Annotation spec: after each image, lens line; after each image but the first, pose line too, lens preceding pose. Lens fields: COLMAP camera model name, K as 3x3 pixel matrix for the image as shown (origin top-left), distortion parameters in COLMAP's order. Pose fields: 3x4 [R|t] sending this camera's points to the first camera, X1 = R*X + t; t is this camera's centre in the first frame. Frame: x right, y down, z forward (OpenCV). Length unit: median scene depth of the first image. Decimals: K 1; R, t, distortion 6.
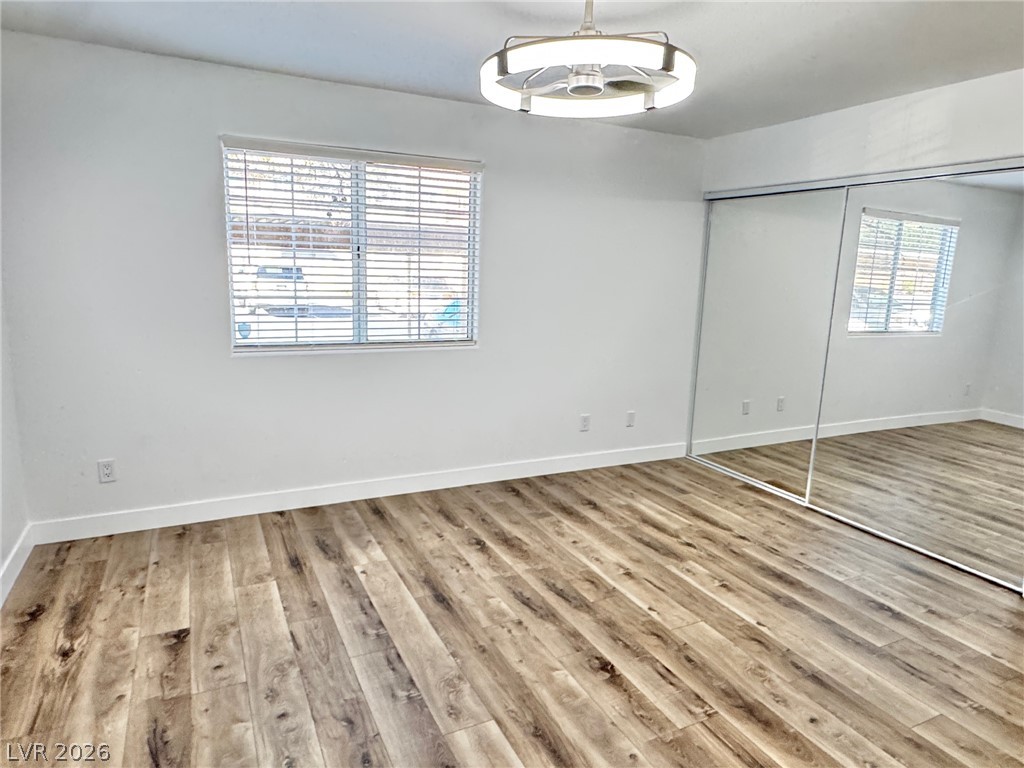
lens RADIAL K [[630.2, 0, 508.0], [0, 630.2, 382.3], [0, 0, 1]] dist [-0.002265, 0.001219]
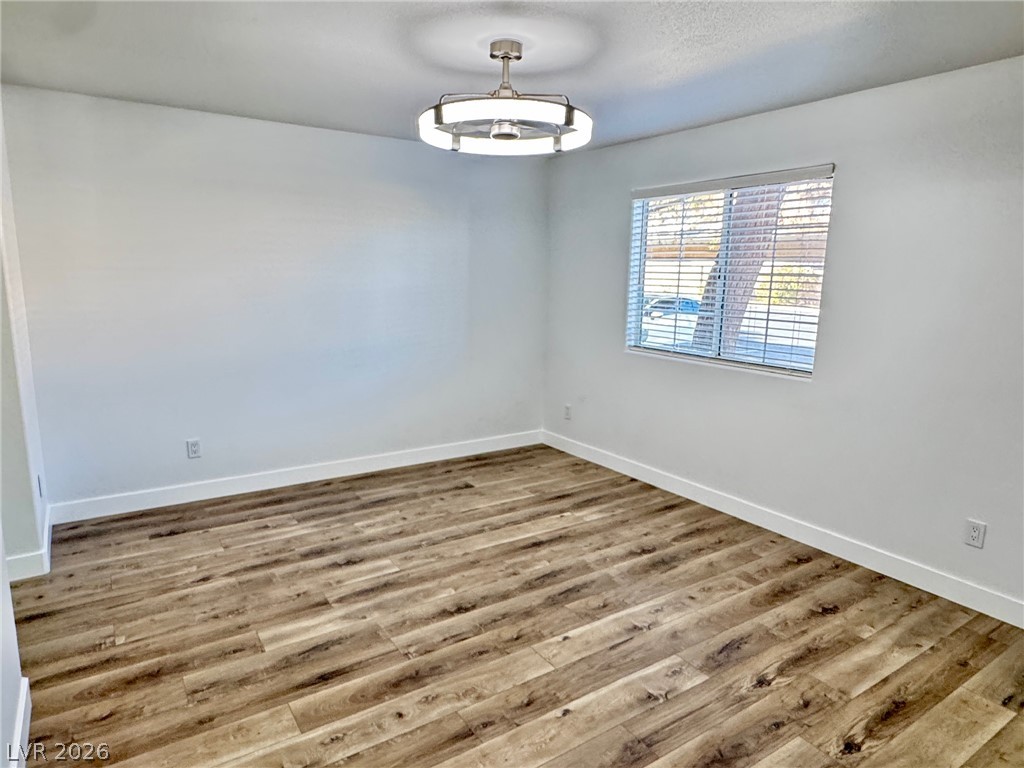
lens RADIAL K [[630.2, 0, 507.9], [0, 630.2, 385.4], [0, 0, 1]] dist [-0.002265, 0.001219]
pose [[0.125853, 0.148743, -0.980835, 0.950418], [-0.192394, 0.973584, 0.122957, -0.097454], [0.973214, 0.173233, 0.151146, 0.611067]]
